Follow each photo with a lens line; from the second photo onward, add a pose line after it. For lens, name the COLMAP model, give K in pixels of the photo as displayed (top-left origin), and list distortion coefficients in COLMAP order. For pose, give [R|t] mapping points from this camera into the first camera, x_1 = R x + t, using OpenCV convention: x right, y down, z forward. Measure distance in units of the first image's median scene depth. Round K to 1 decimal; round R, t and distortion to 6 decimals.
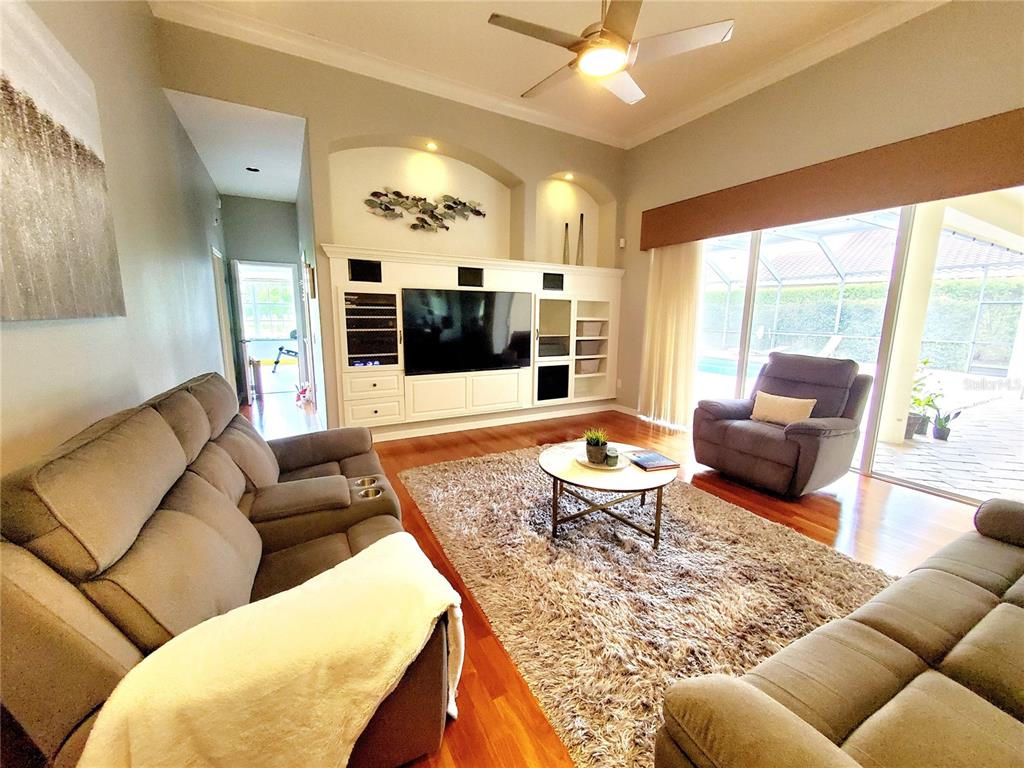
lens RADIAL K [[407.1, 0, 510.7], [0, 407.1, 383.0], [0, 0, 1]] dist [-0.001366, -0.001917]
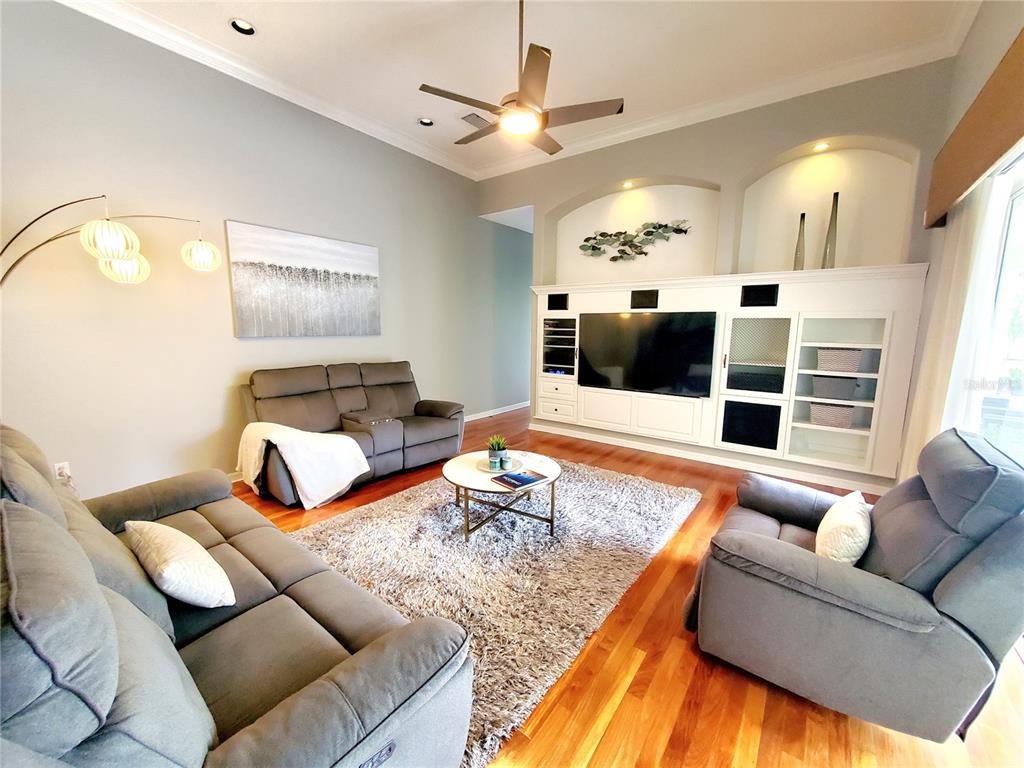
lens RADIAL K [[407.1, 0, 509.2], [0, 407.1, 384.6], [0, 0, 1]] dist [-0.001366, -0.001917]
pose [[0.399269, 0.123627, -0.908460, 0.717366], [-0.158384, 0.985271, 0.064469, -0.062742], [0.903049, 0.118145, 0.412969, 0.300553]]
